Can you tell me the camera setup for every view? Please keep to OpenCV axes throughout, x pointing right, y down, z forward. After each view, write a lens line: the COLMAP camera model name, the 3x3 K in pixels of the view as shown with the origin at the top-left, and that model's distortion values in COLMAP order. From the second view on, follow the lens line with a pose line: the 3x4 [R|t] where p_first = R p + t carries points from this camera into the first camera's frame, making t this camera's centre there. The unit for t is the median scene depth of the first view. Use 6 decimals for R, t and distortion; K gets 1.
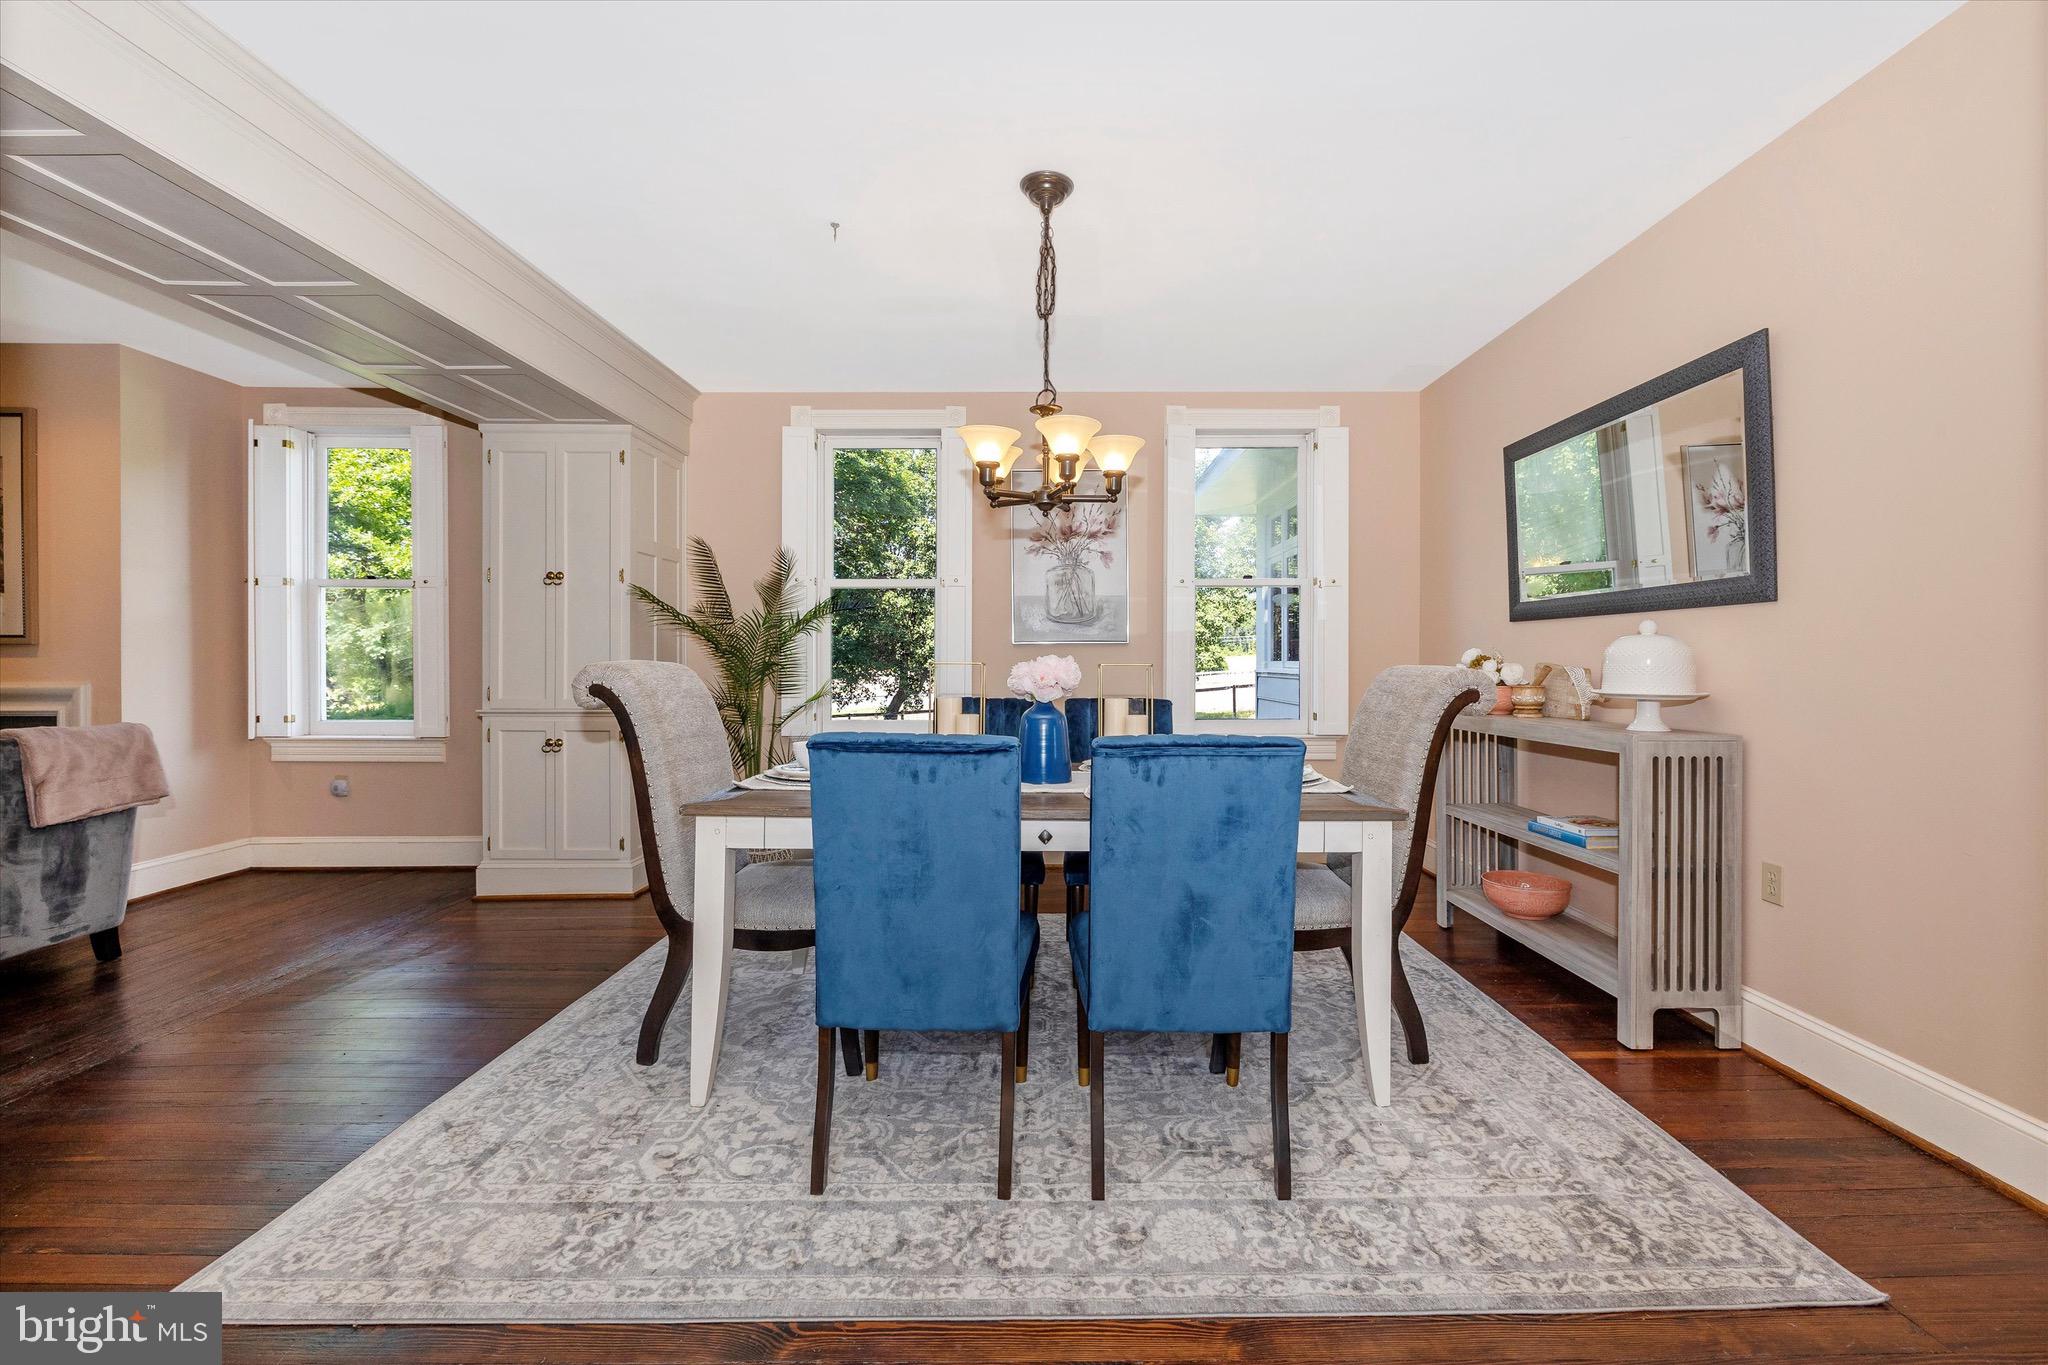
lens RADIAL K [[857.5, 0, 1026.5], [0, 857.5, 674.1], [0, 0, 1]] dist [0.004890, 0.000923]
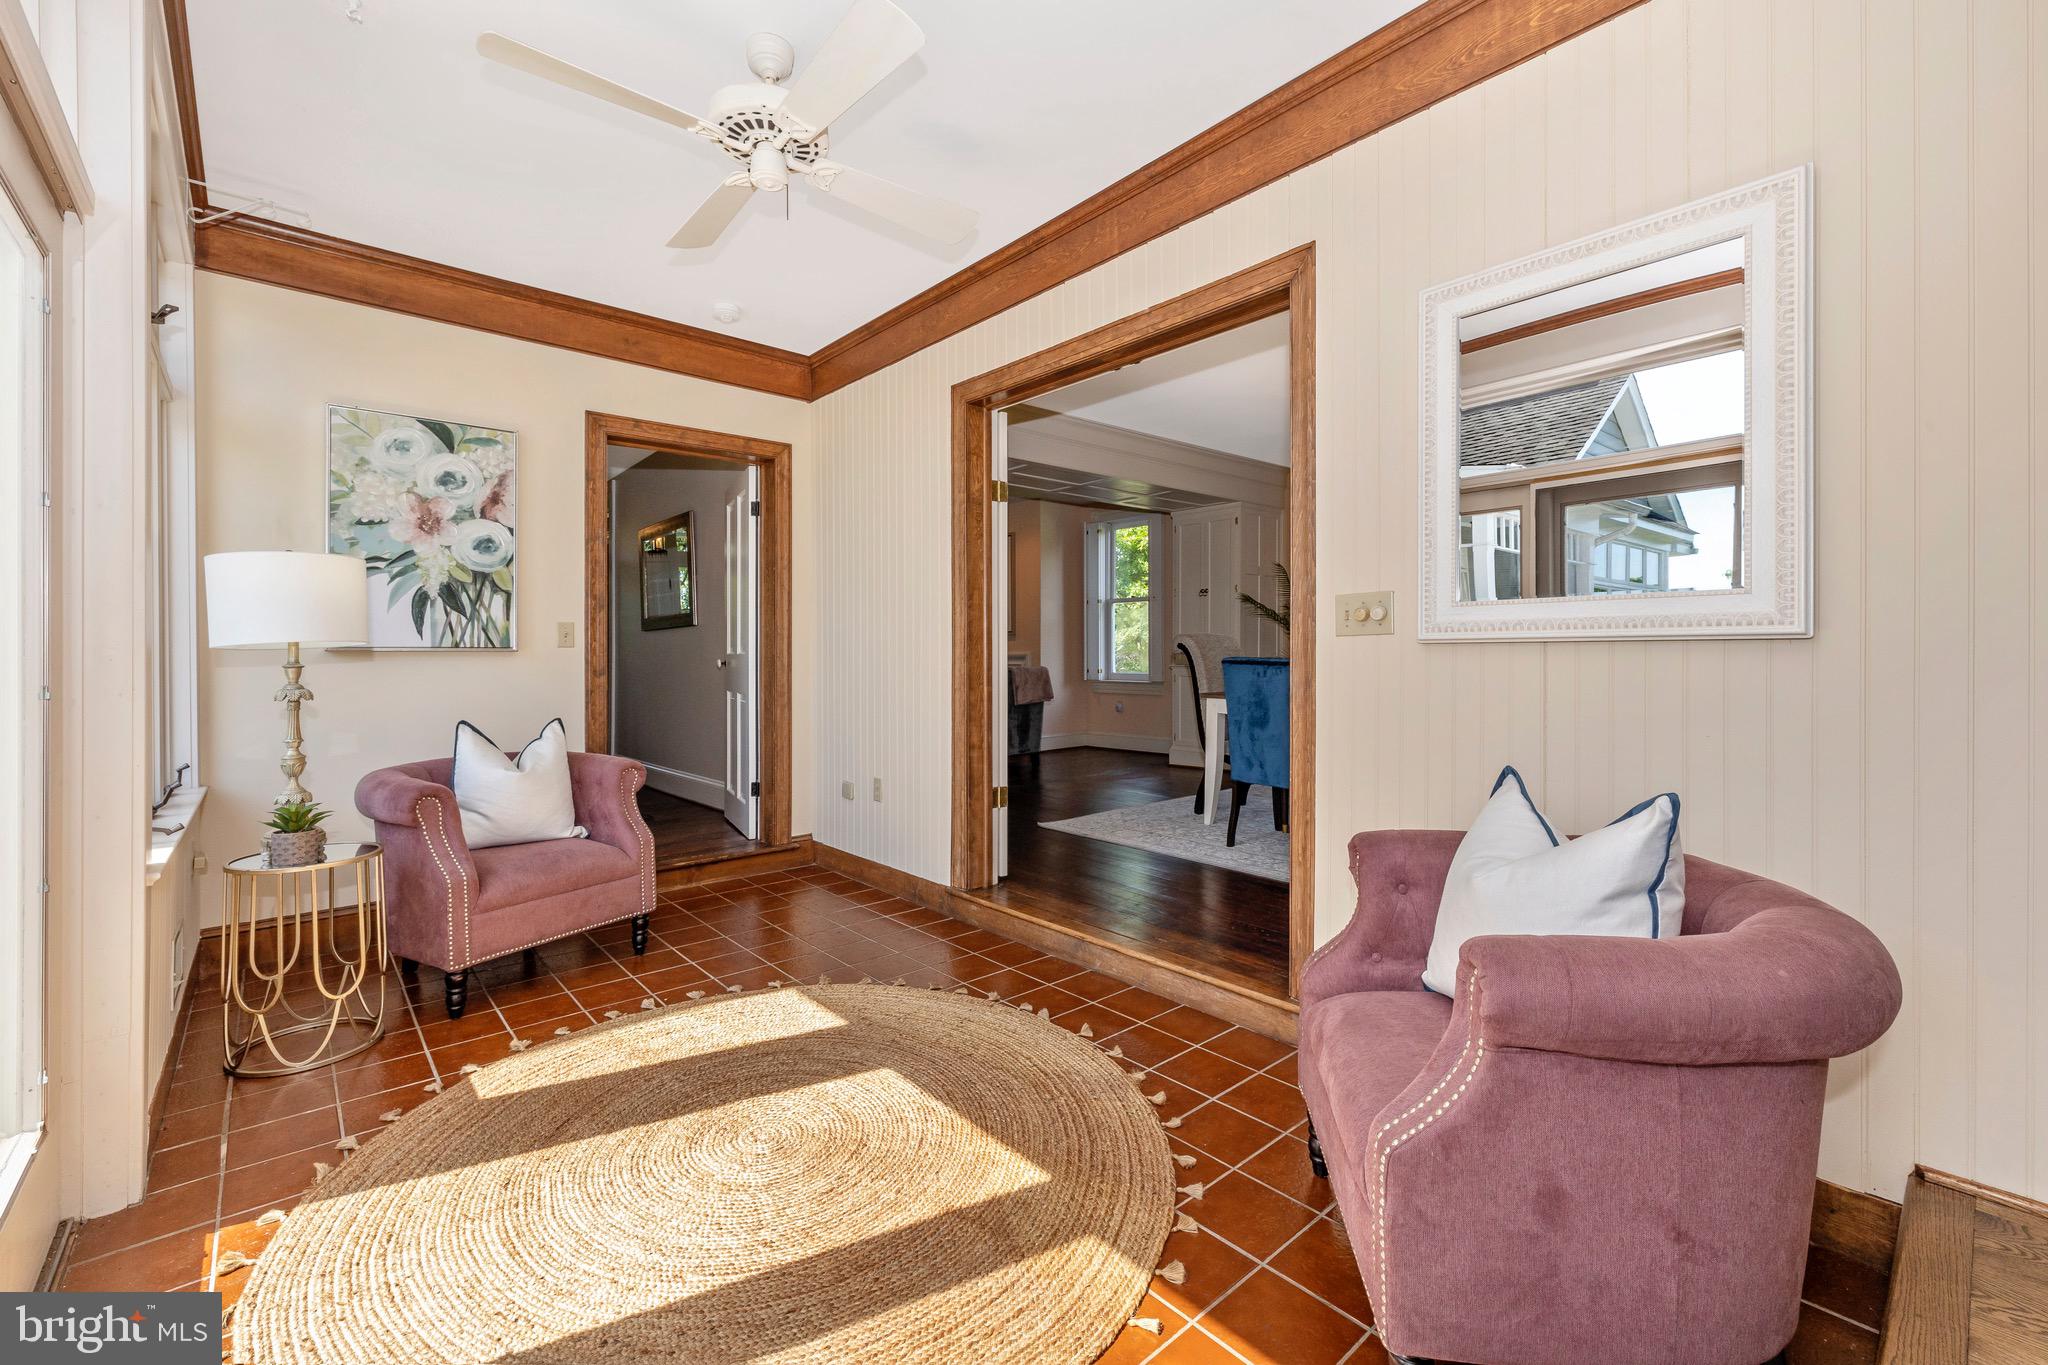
lens RADIAL K [[852.3, 0, 1016.4], [0, 852.3, 667.9], [0, 0, 1]] dist [0.000646, 0.000116]
pose [[0.664405, 0.006206, -0.747347, 0.566037], [-0.003593, 0.999980, 0.005110, 0.041890], [0.747364, -0.000710, 0.664415, -0.519128]]
